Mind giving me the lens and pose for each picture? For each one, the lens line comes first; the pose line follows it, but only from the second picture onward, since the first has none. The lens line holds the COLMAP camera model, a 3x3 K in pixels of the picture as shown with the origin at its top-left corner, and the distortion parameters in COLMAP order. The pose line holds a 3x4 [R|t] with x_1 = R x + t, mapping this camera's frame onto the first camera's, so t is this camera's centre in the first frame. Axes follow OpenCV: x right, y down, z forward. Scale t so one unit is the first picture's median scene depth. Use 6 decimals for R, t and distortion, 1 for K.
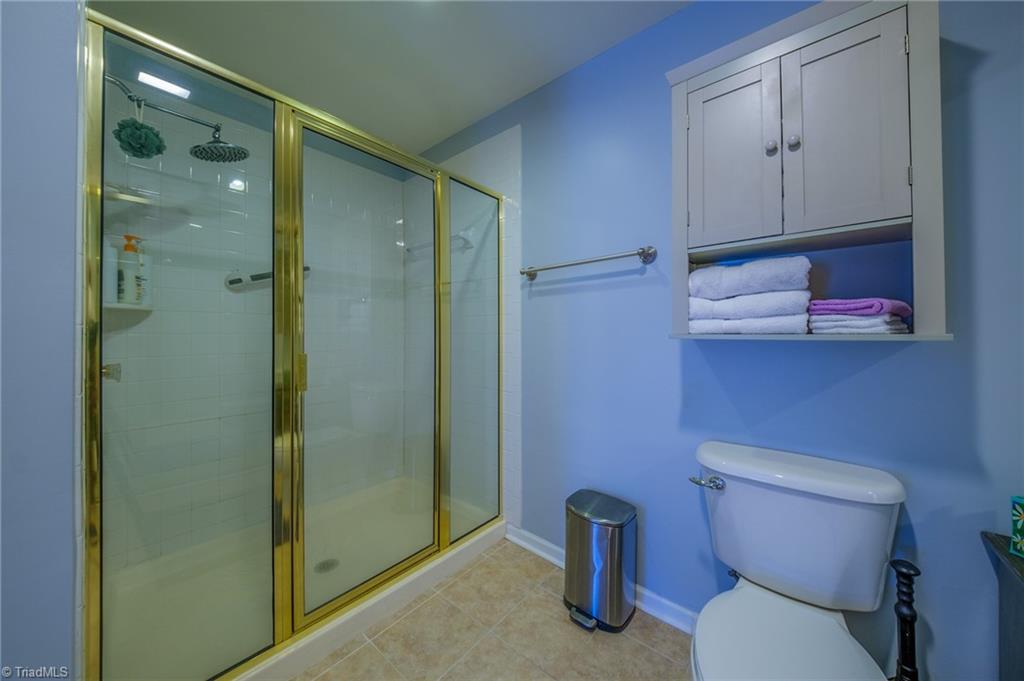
lens RADIAL K [[353.1, 0, 511.5], [0, 353.1, 337.2], [0, 0, 1]] dist [0.000083, -0.004146]
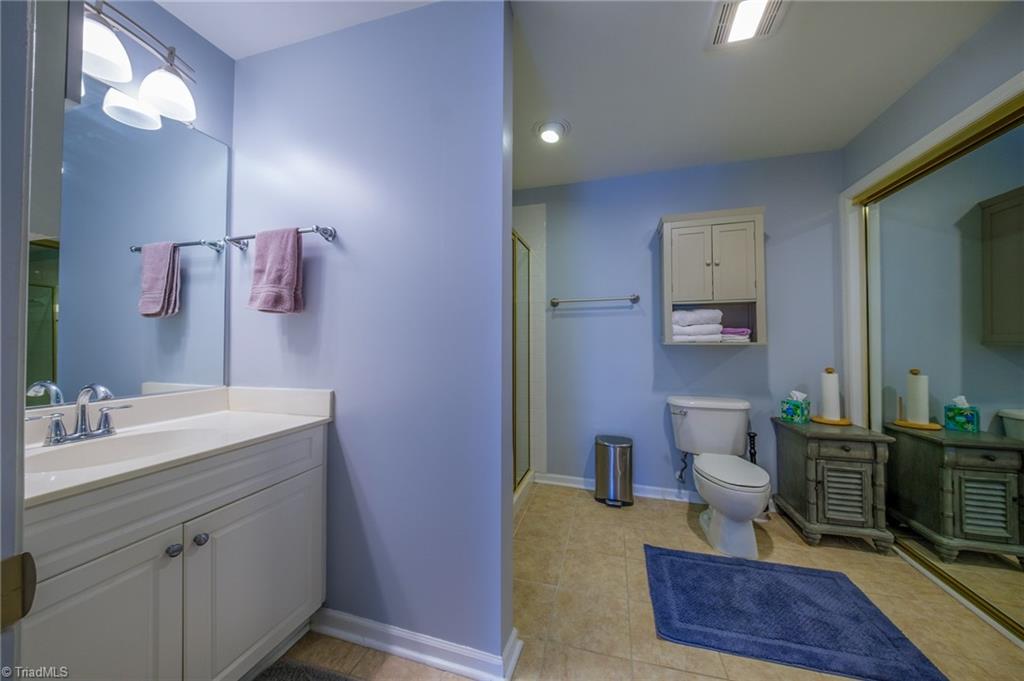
lens RADIAL K [[353.1, 0, 511.5], [0, 353.1, 337.2], [0, 0, 1]] dist [0.000083, -0.004146]
pose [[0.915576, 0.005260, 0.402111, -1.243396], [0.003606, 0.999767, -0.021291, 0.002412], [-0.402129, 0.020943, 0.915343, -0.545874]]
